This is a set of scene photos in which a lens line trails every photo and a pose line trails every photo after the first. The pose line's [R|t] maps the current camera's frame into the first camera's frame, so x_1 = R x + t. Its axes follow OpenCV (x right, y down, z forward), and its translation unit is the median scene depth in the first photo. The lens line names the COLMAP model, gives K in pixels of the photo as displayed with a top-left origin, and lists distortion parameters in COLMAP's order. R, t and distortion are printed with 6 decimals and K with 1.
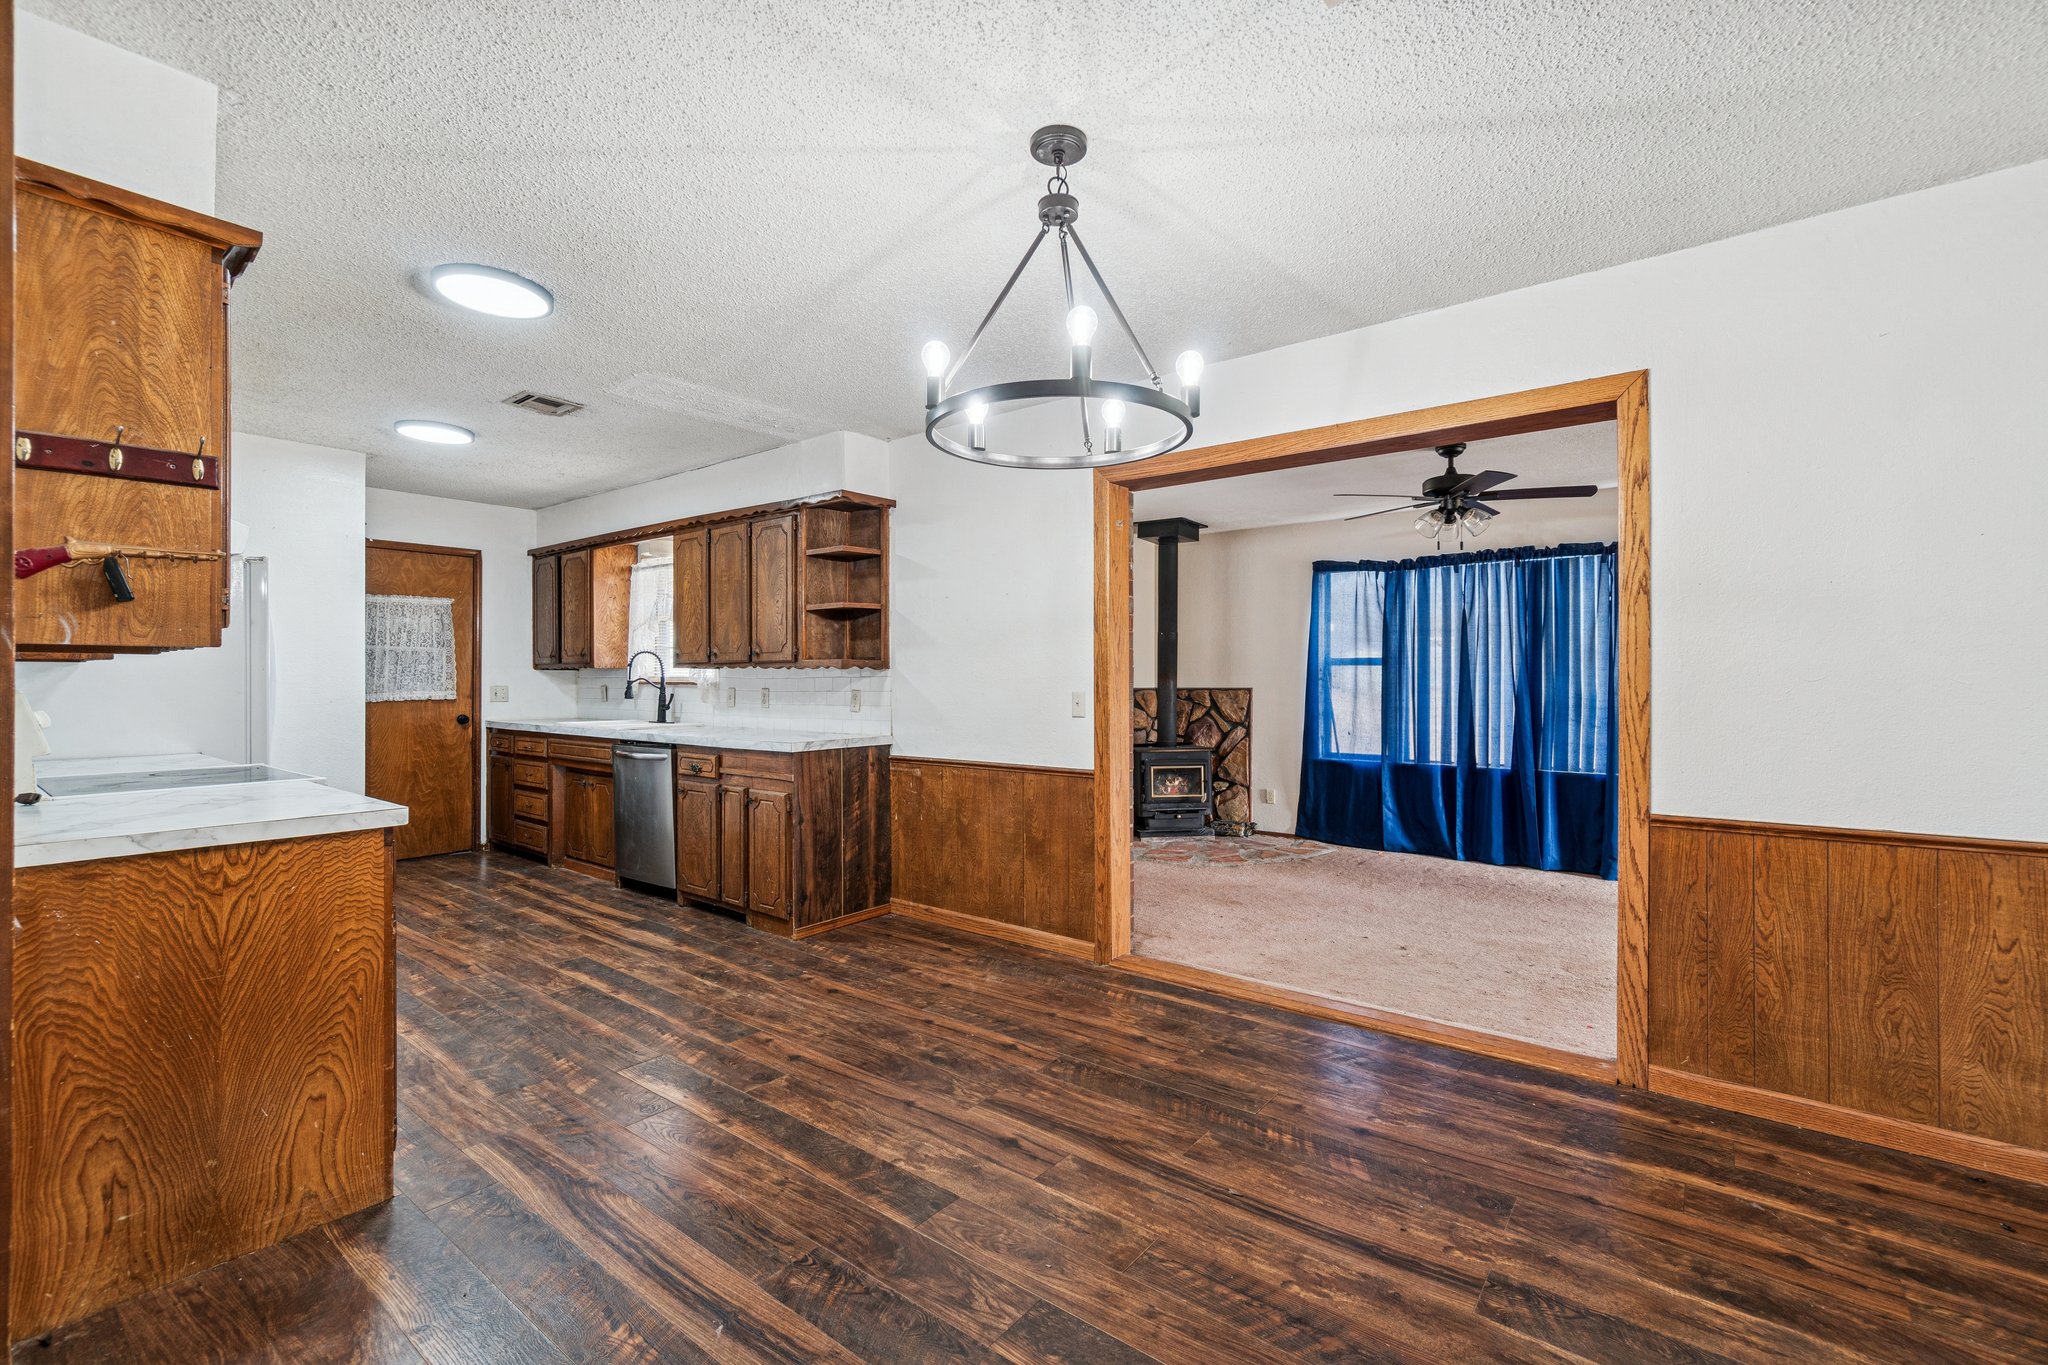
lens RADIAL K [[879.8, 0, 1026.2], [0, 879.8, 678.3], [0, 0, 1]] dist [-0.007053, 0.002472]
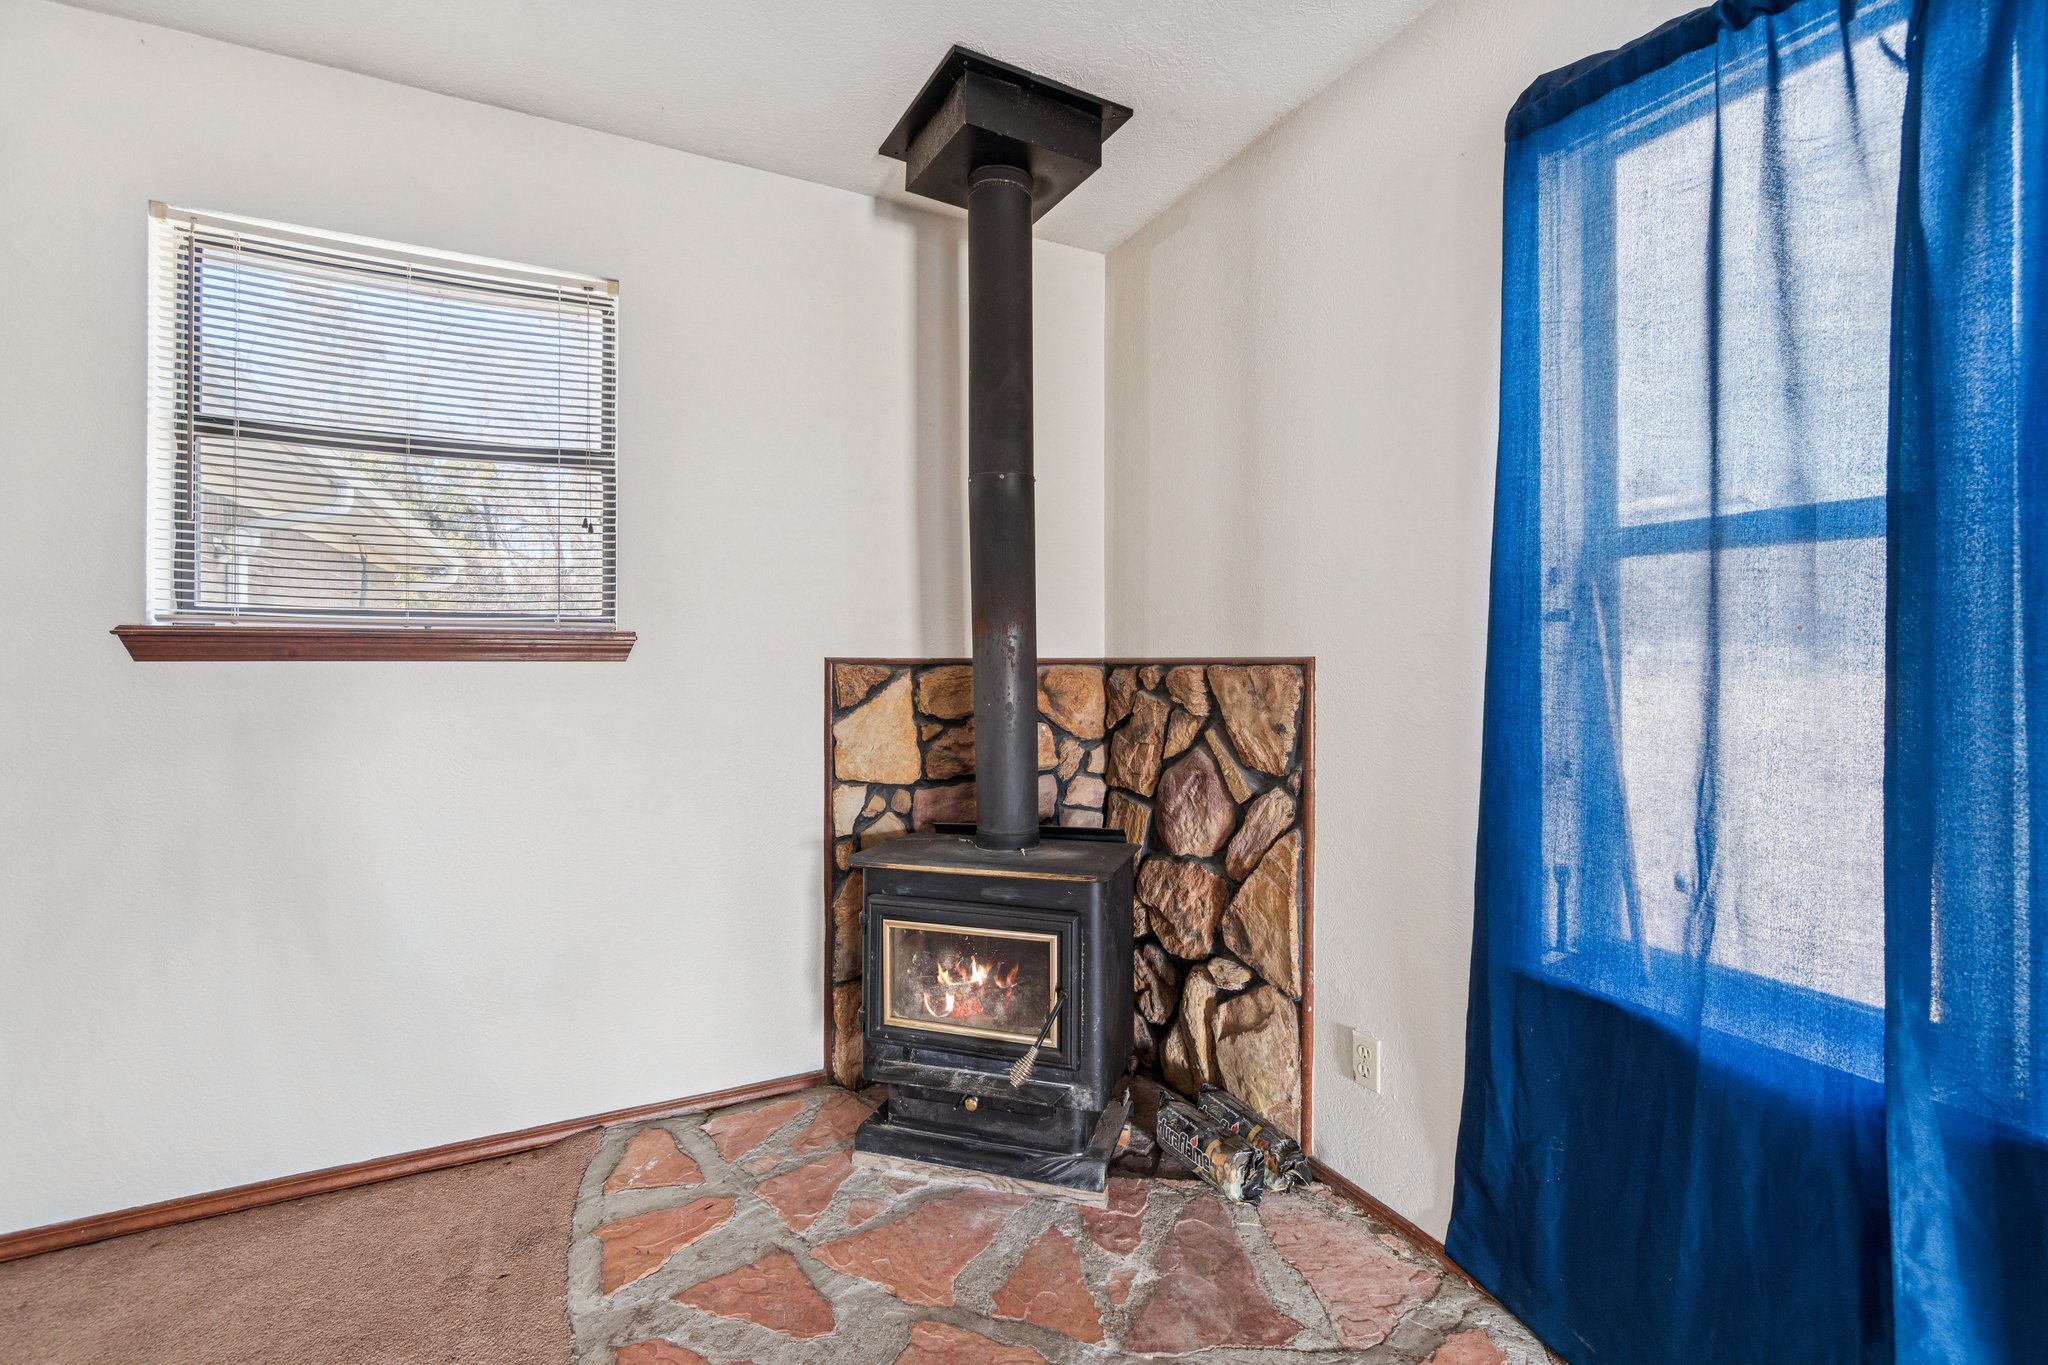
lens RADIAL K [[879.8, 0, 1026.5], [0, 879.8, 656.6], [0, 0, 1]] dist [-0.007053, 0.002472]
pose [[0.908536, 0.000190, -0.417806, 0.368185], [-0.000794, 0.999999, -0.001271, 0.014193], [0.417805, 0.001487, 0.908536, 0.888730]]
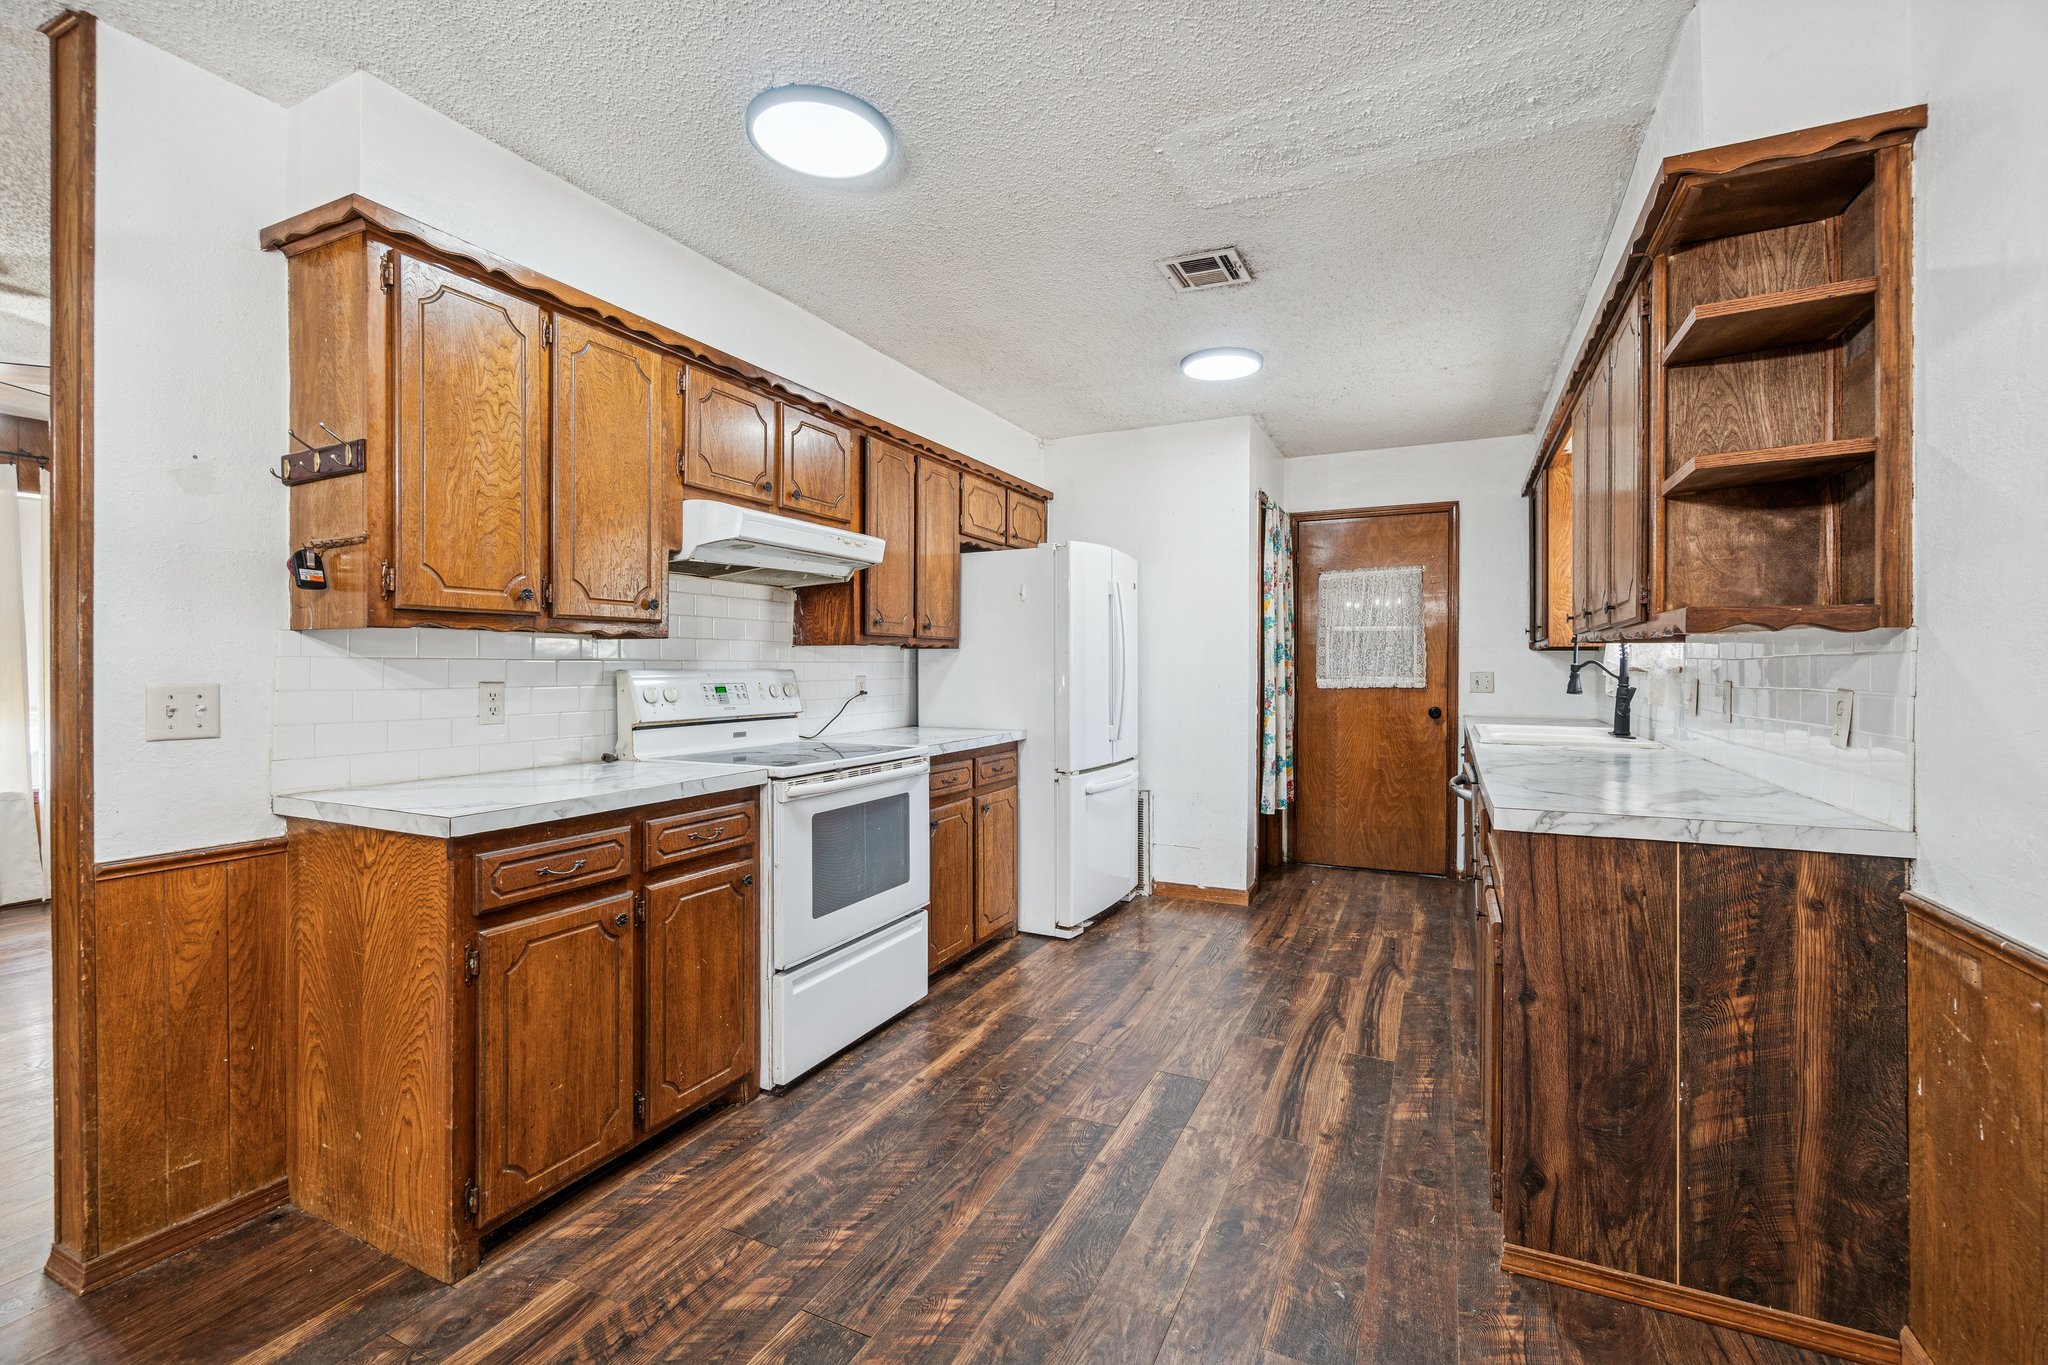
lens RADIAL K [[879.8, 0, 1032.4], [0, 879.8, 668.4], [0, 0, 1]] dist [-0.007053, 0.002472]
pose [[0.224206, 0.005125, -0.974528, 0.072079], [-0.001086, 0.999987, 0.005008, 0.002109], [0.974541, -0.000064, 0.224209, 0.482238]]
